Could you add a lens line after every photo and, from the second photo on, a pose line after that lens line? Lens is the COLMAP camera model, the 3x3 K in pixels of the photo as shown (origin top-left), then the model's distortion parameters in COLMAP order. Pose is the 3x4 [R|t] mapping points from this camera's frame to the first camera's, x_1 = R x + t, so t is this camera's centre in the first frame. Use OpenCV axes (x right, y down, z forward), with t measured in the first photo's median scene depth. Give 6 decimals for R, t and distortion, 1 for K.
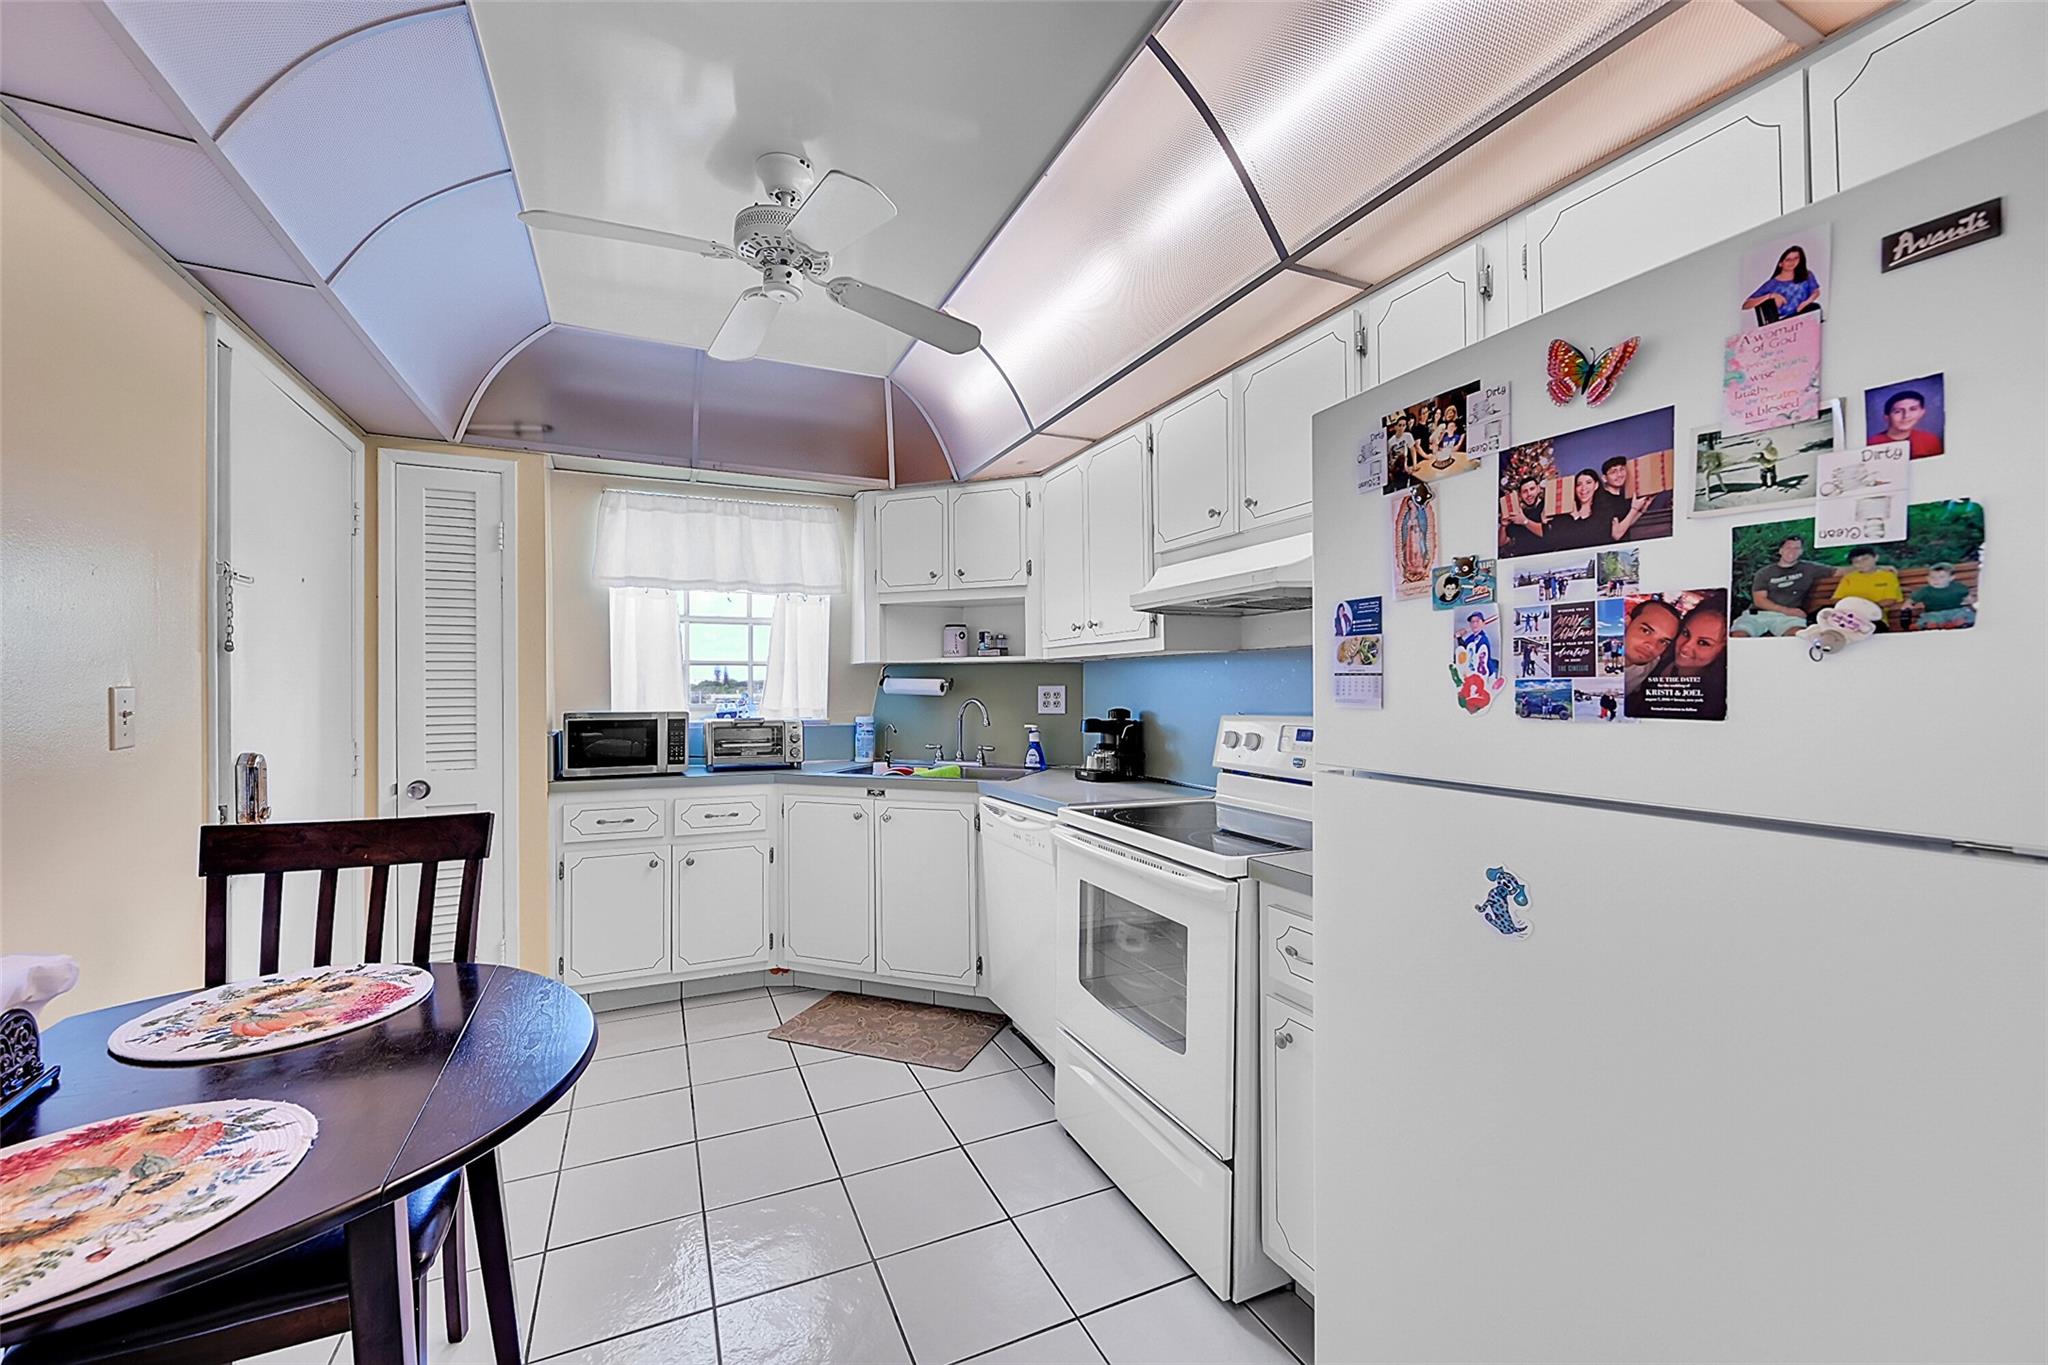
lens RADIAL K [[808.5, 0, 1021.1], [0, 808.5, 684.3], [0, 0, 1]] dist [-0.000167, 0.000181]
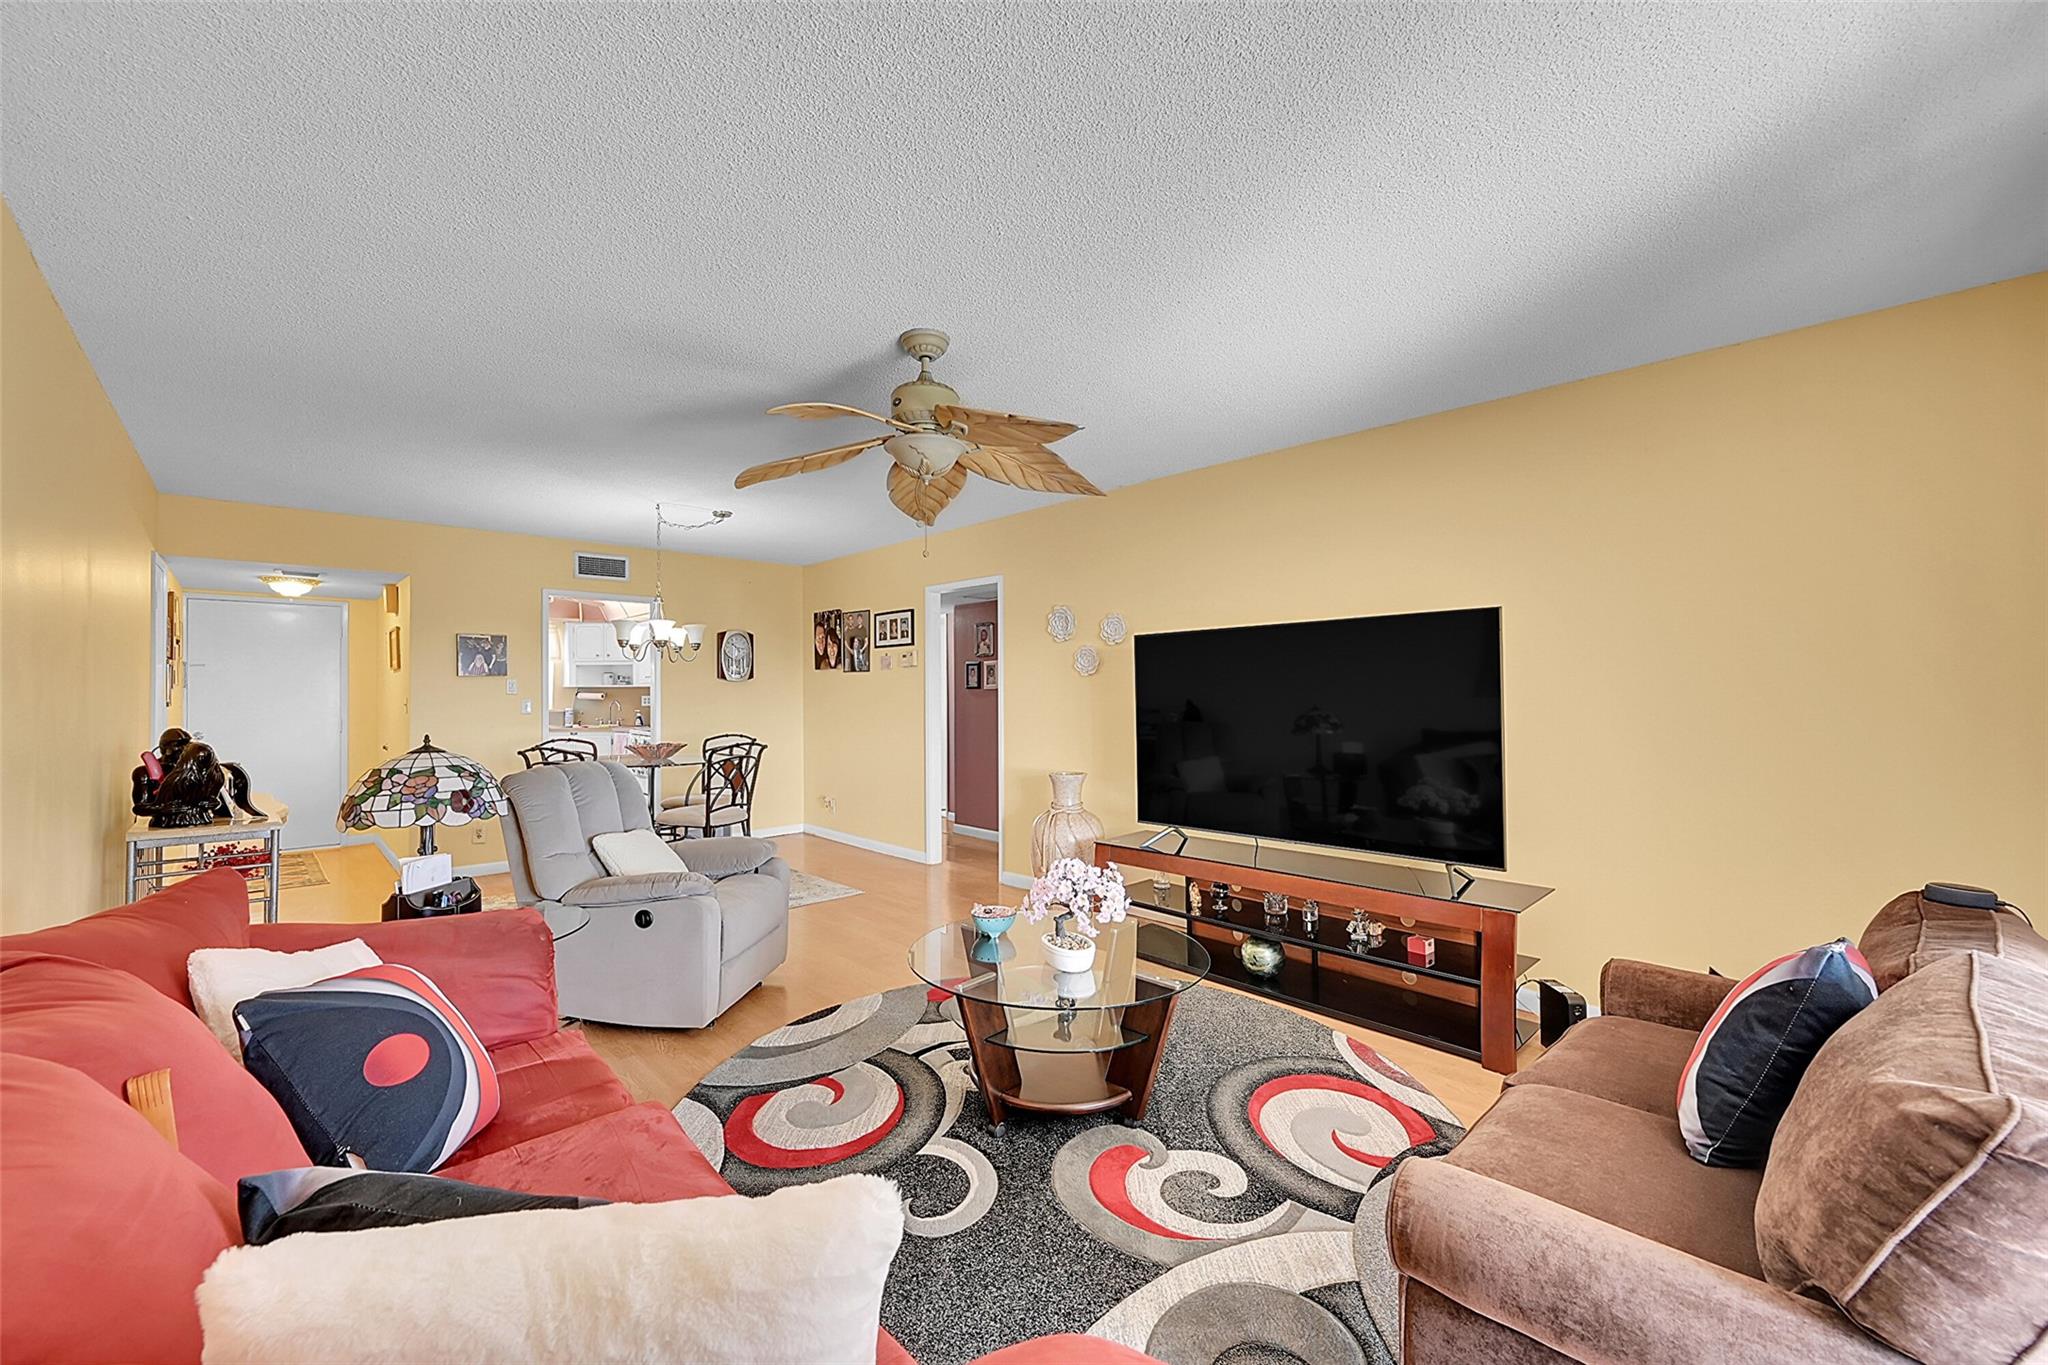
lens RADIAL K [[808.5, 0, 1021.1], [0, 808.5, 684.3], [0, 0, 1]] dist [-0.000167, 0.000181]
pose [[0.947745, 0.004012, 0.319003, 0.437432], [-0.000705, 0.999945, -0.010479, -0.010896], [-0.319028, 0.009706, 0.947696, -2.377354]]
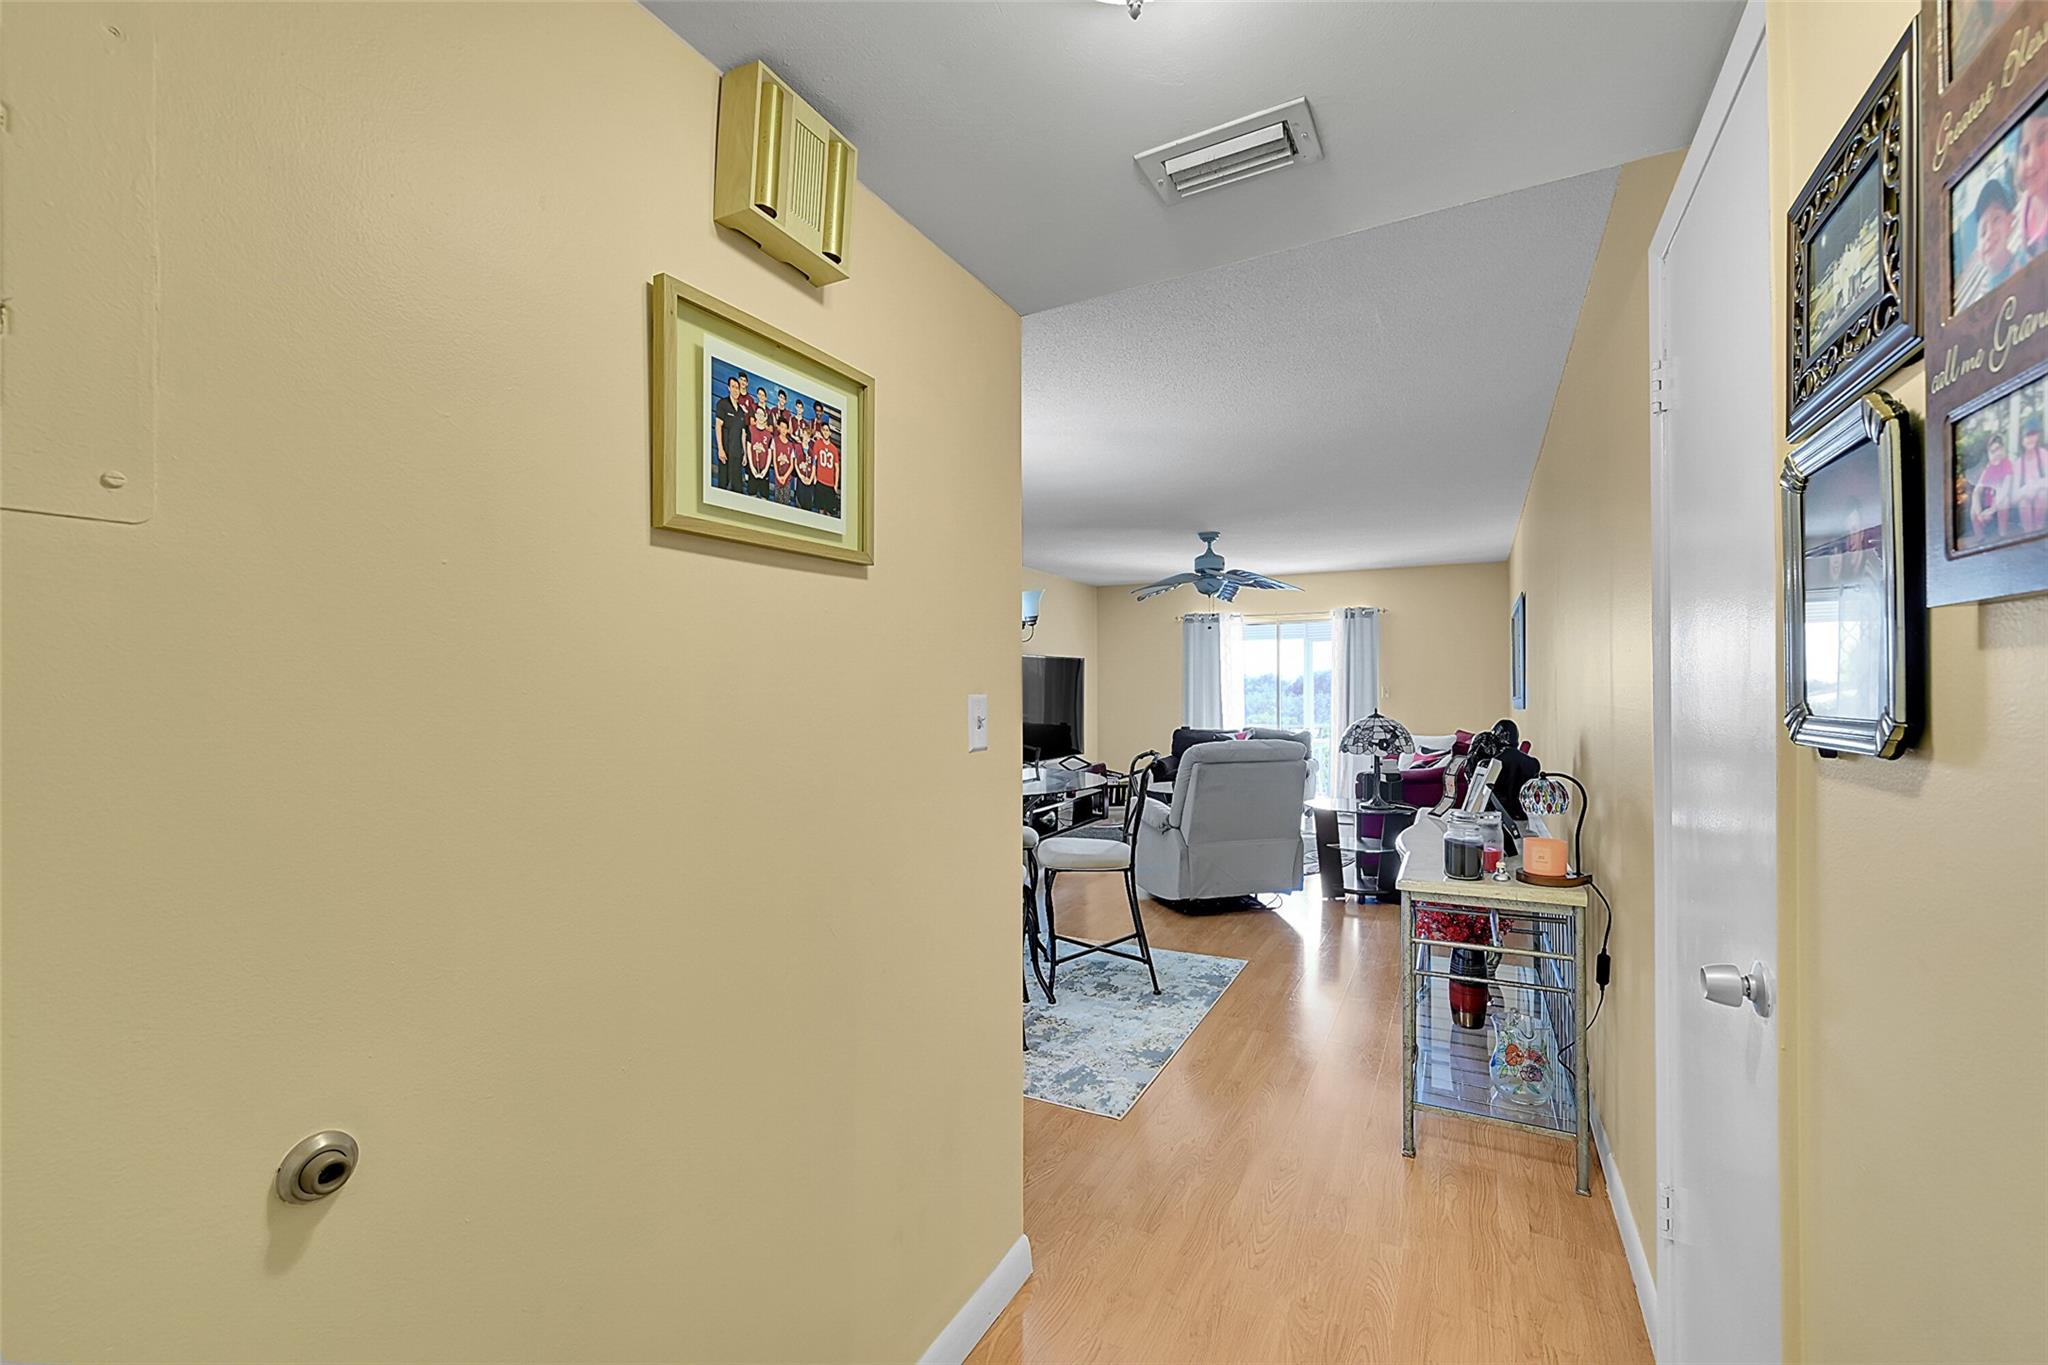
lens RADIAL K [[831.1, 0, 1024.0], [0, 831.1, 682.5], [0, 0, 1]] dist [0.001028, 0.000086]
pose [[-0.607525, 0.014589, 0.794167, -0.801785], [0.007288, 0.999892, -0.012793, -0.002924], [-0.794267, -0.001985, -0.607565, 0.251808]]
